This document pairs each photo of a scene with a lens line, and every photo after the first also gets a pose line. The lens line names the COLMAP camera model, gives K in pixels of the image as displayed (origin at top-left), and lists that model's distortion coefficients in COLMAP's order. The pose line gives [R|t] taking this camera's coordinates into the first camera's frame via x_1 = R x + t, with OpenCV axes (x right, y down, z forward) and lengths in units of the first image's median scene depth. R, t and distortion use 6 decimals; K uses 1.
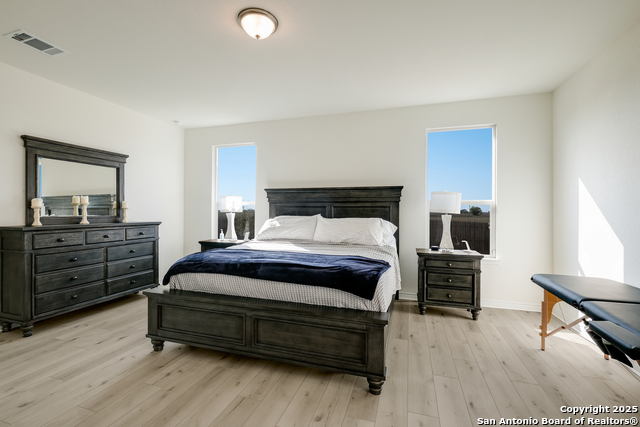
lens RADIAL K [[279.8, 0, 320.9], [0, 279.8, 211.4], [0, 0, 1]] dist [0.002136, -0.002192]
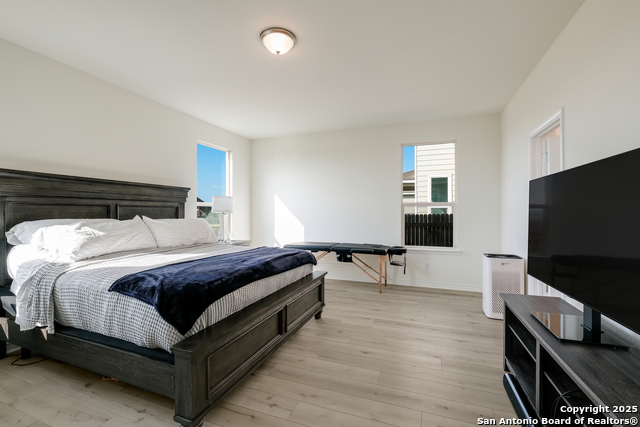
lens RADIAL K [[279.8, 0, 319.1], [0, 279.8, 213.3], [0, 0, 1]] dist [0.002136, -0.002192]
pose [[0.065781, -0.006541, 0.997813, -0.785419], [-0.001010, 0.999978, 0.006622, -0.001151], [-0.997834, -0.001443, 0.065773, 0.461876]]
